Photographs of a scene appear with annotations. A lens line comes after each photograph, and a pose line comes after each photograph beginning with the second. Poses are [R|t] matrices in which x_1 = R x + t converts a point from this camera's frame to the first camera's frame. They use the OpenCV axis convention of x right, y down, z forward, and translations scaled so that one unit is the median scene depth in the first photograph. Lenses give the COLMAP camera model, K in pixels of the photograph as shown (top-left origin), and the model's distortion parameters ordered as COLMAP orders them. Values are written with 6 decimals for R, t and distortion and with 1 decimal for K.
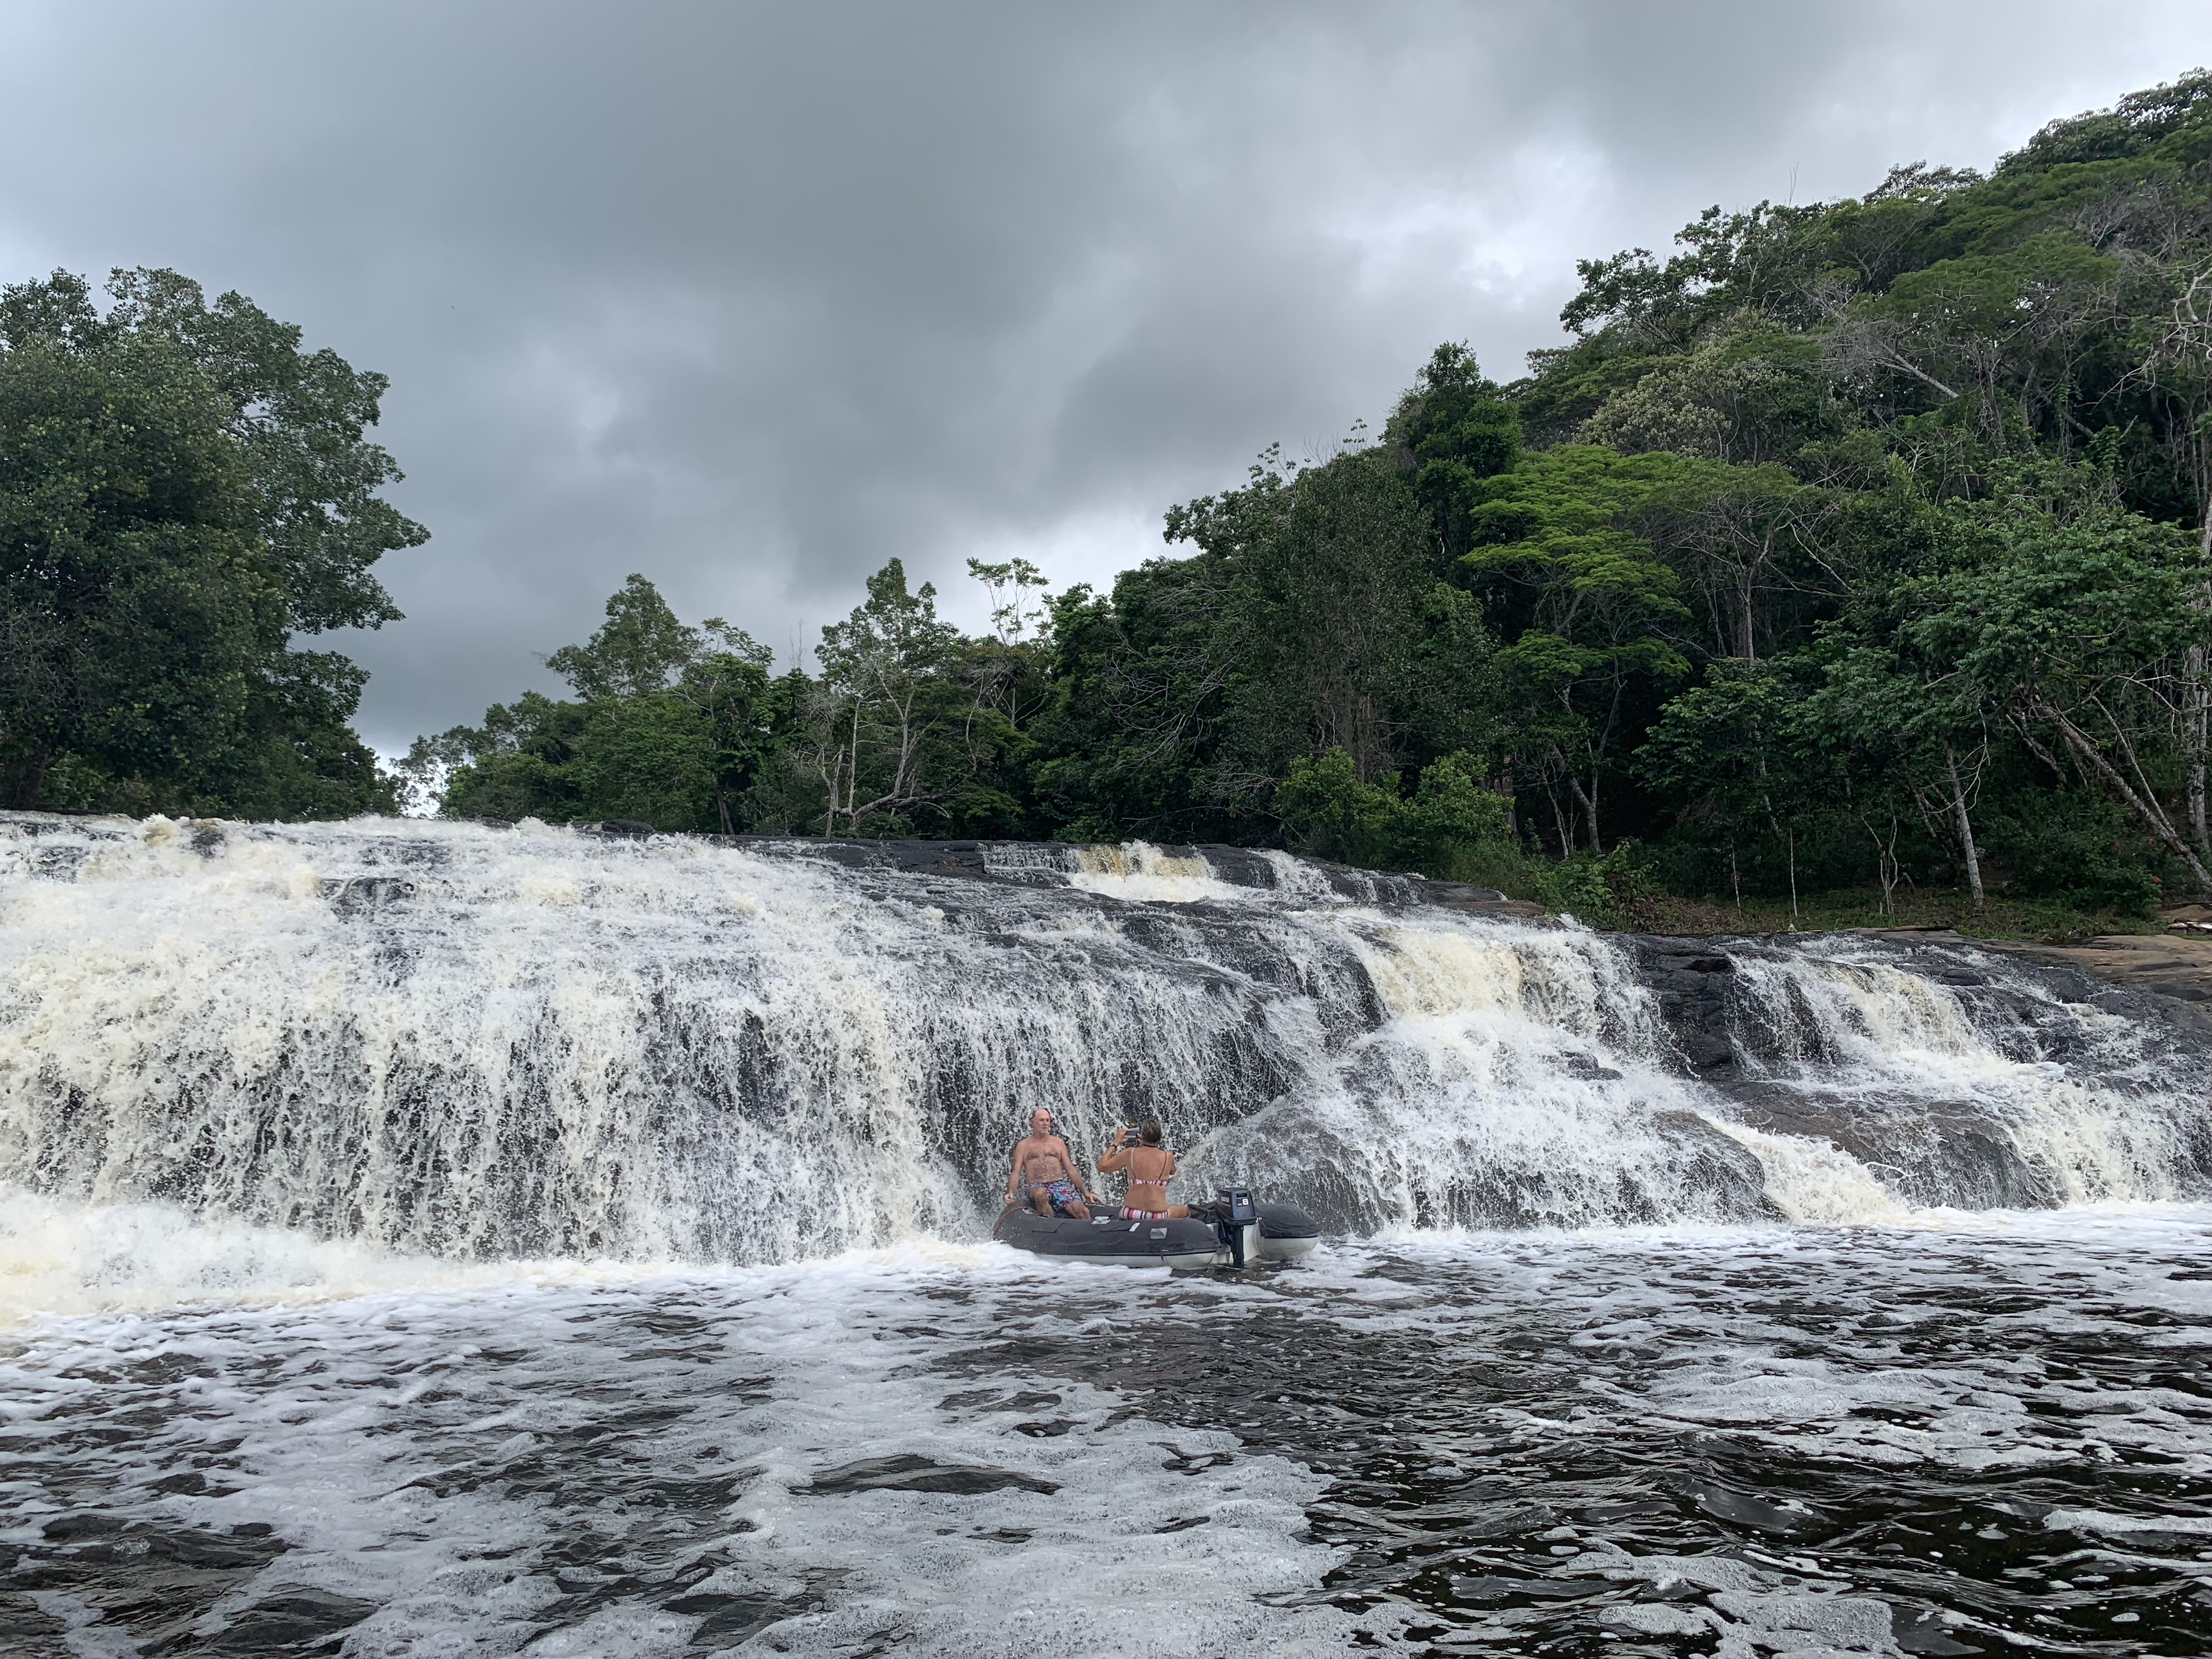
lens RADIAL K [[1646.9, 0, 1081.6], [0, 1646.9, 826.6], [0, 0, 1]] dist [0.007096, -0.001134]
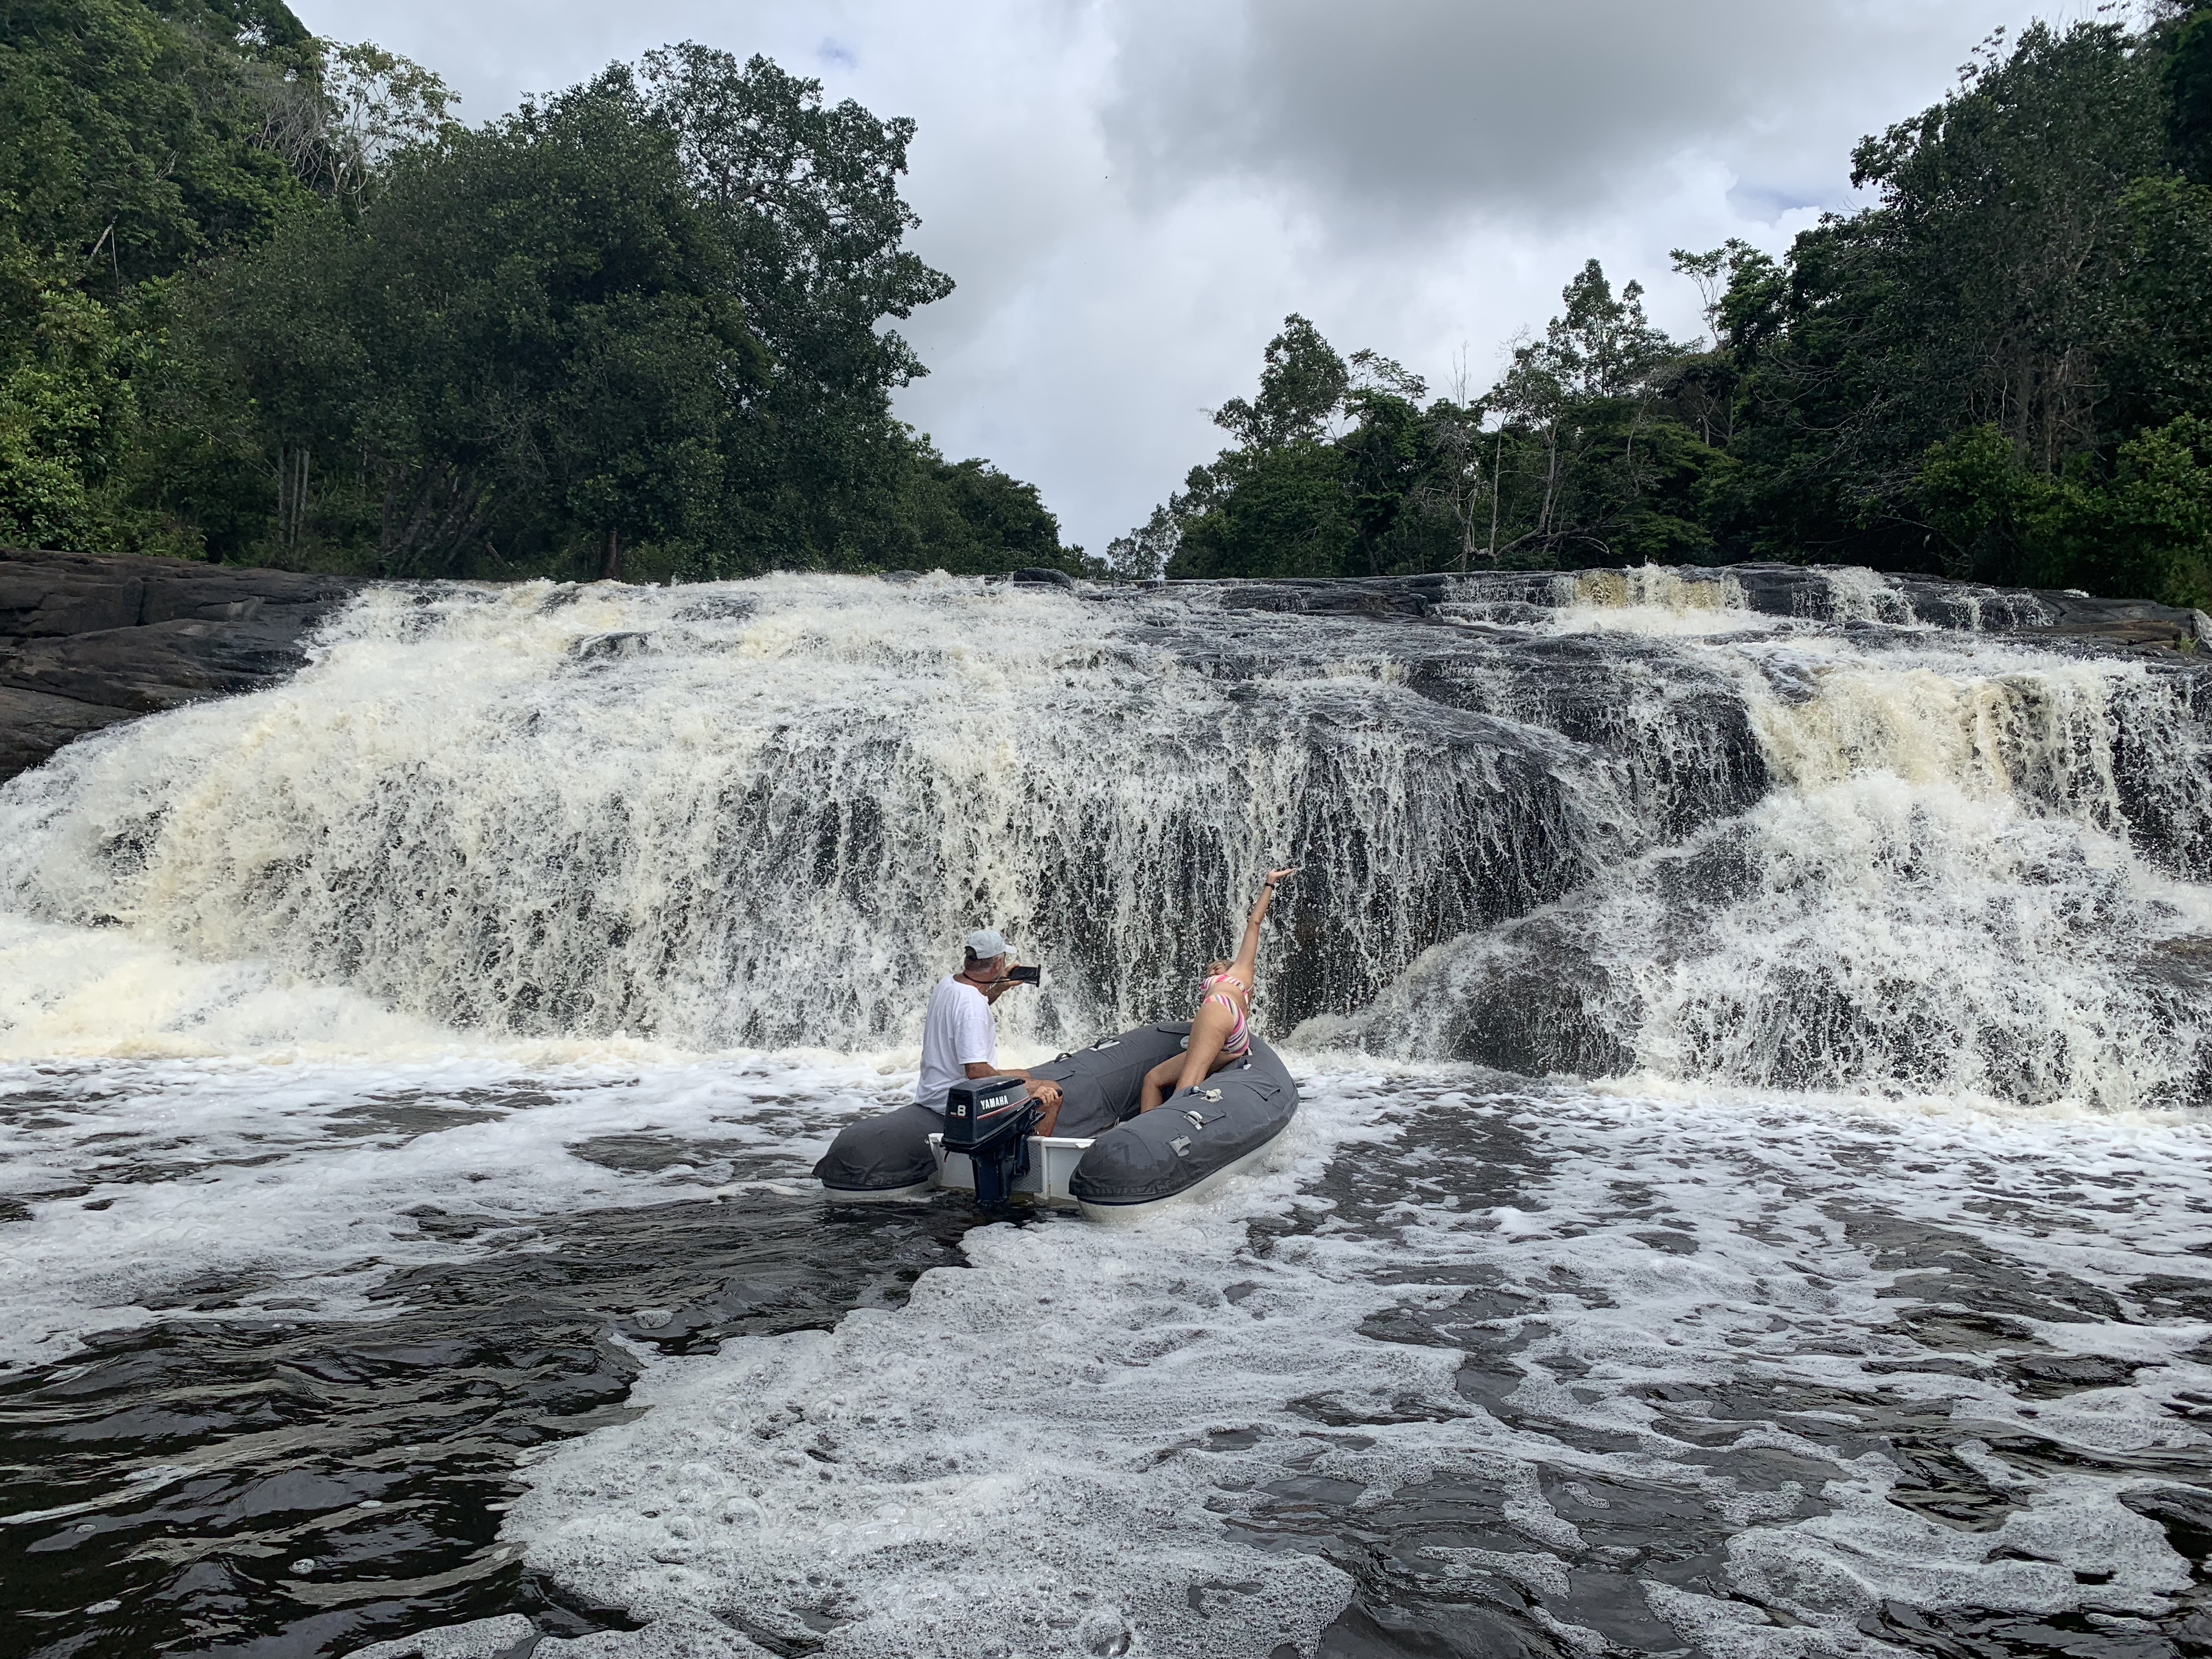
lens RADIAL K [[1680.6, 0, 1152.6], [0, 1680.6, 824.0], [0, 0, 1]] dist [0.000980, -0.004525]
pose [[0.906915, 0.012444, -0.421130, 0.132128], [0.047877, 0.990045, 0.132358, 0.011722], [0.418585, -0.140200, 0.897291, 0.126462]]
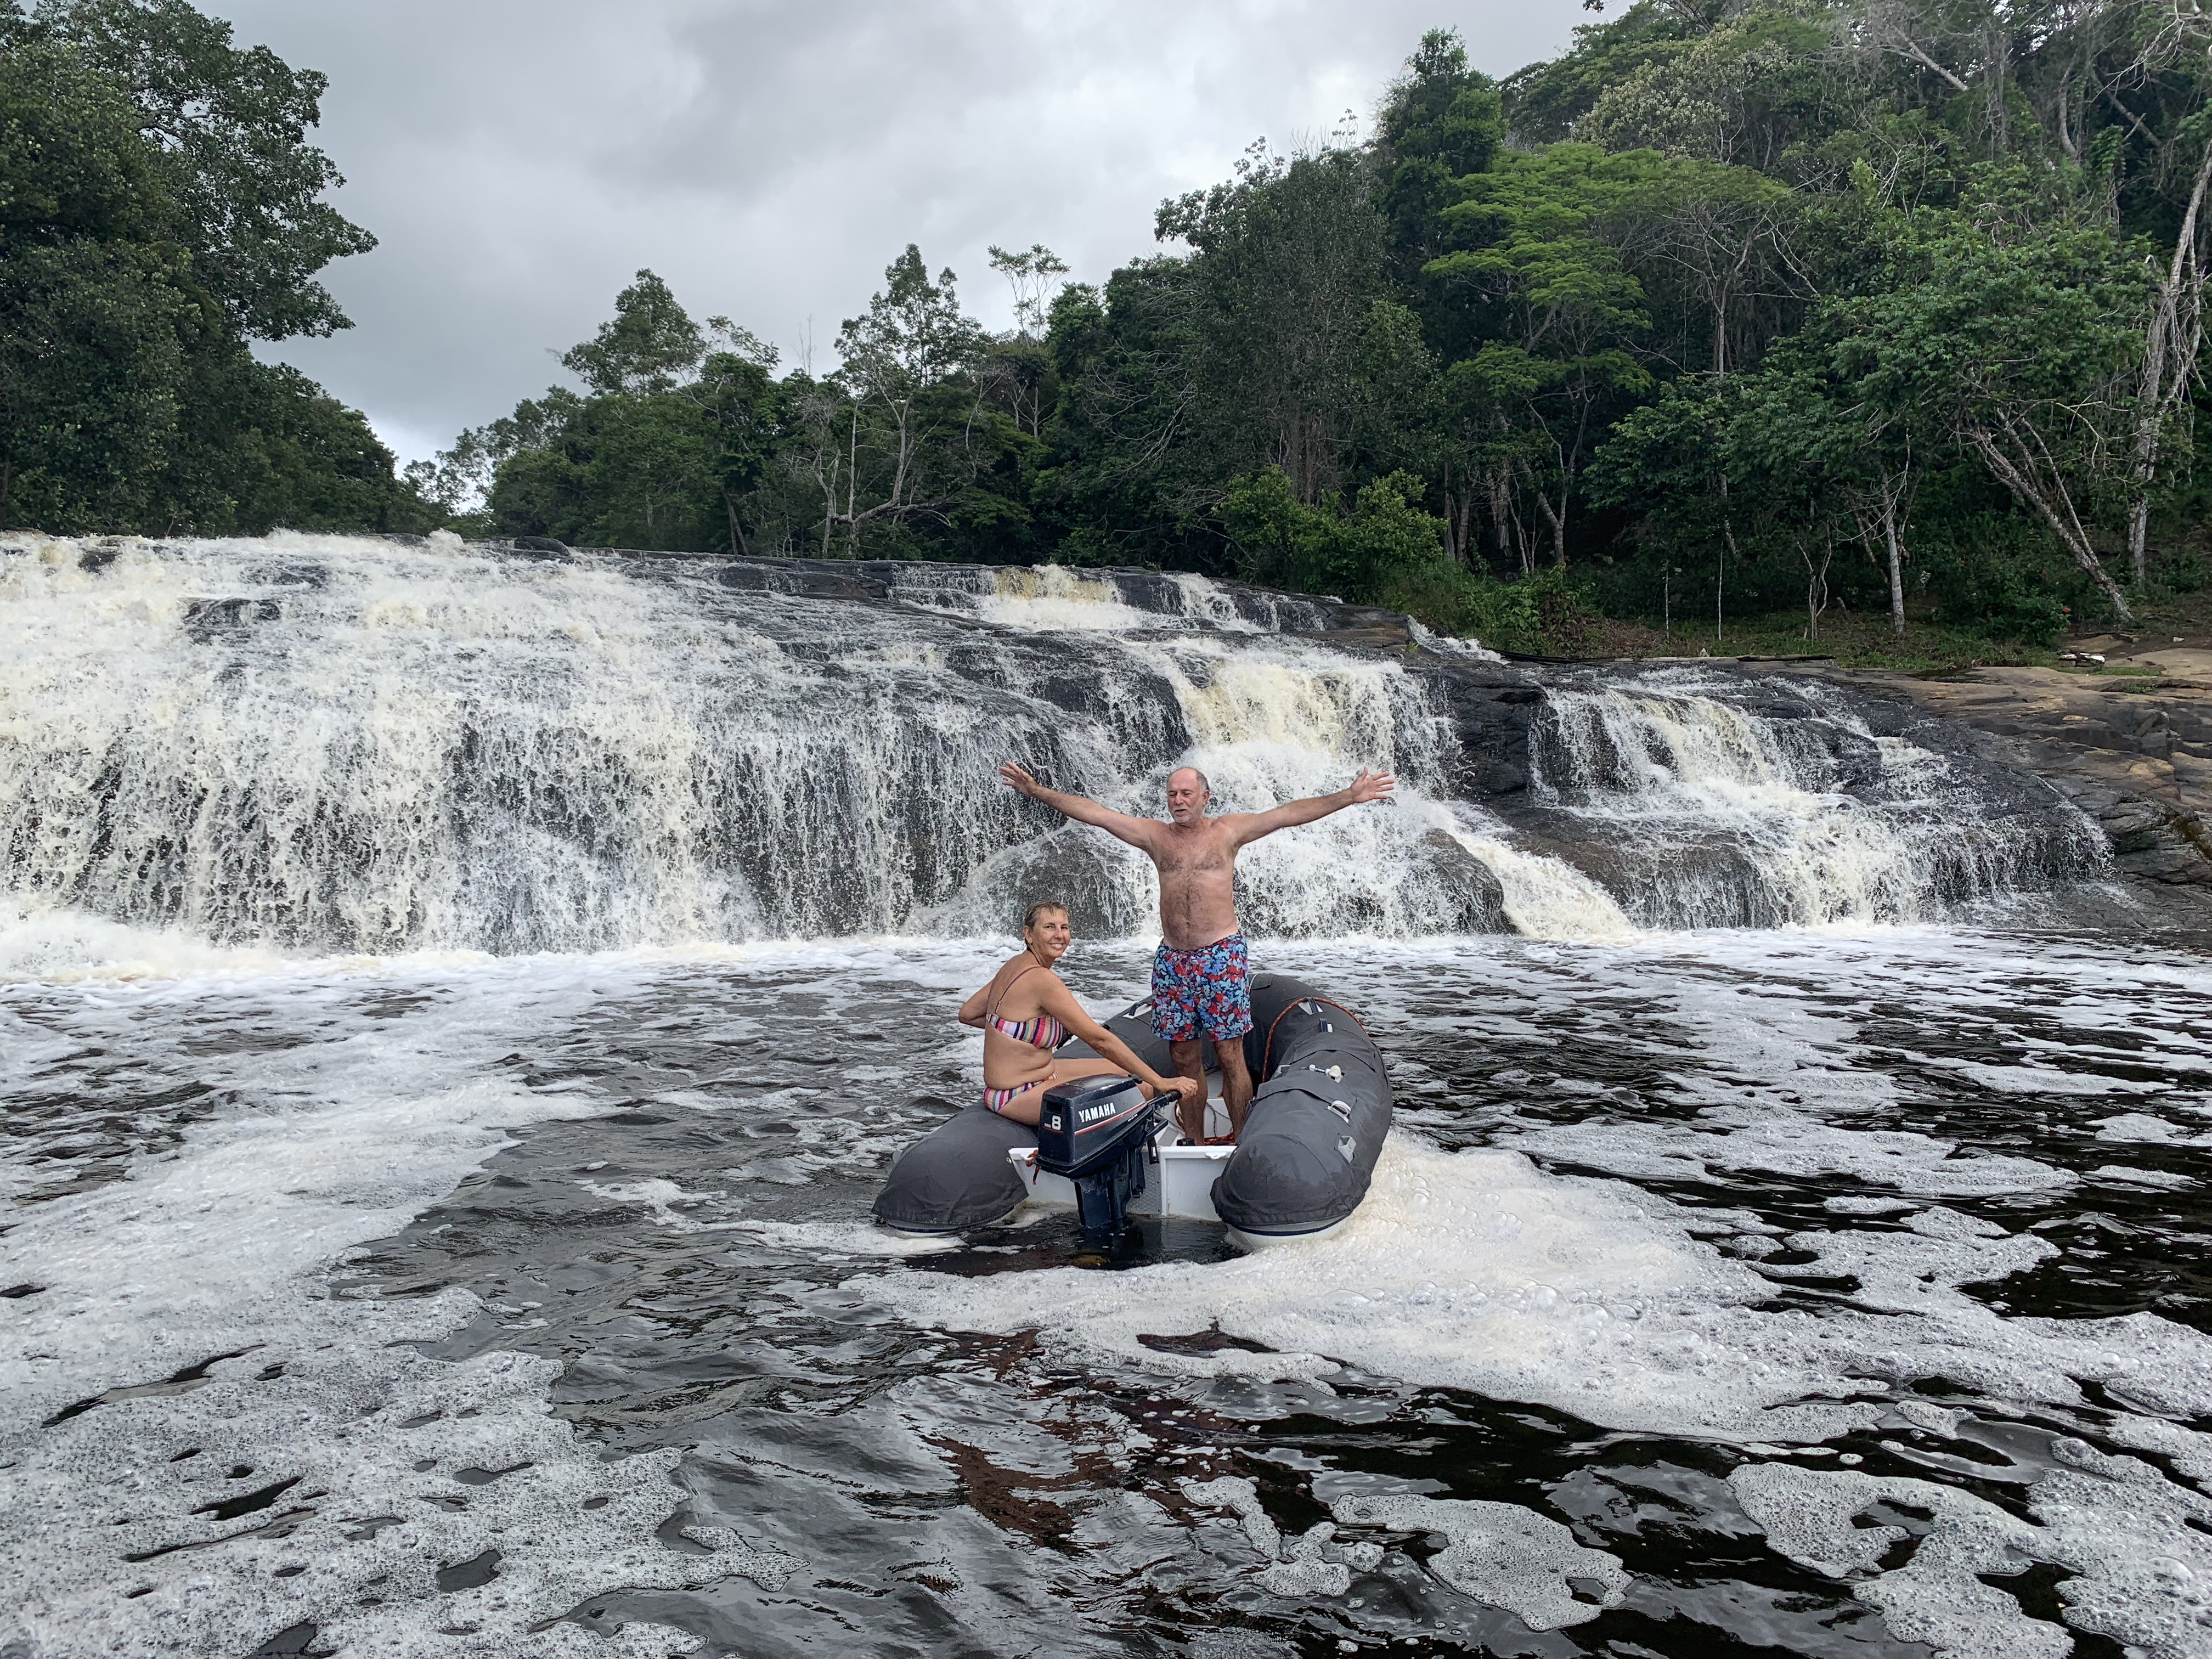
lens RADIAL K [[1678.2, 0, 1098.8], [0, 1678.2, 780.2], [0, 0, 1]] dist [0.024688, -0.000269]
pose [[0.999064, 0.014491, -0.040760, 0.091213], [-0.008133, 0.988342, 0.152032, -0.013942], [0.042488, -0.151558, 0.987535, -0.043430]]
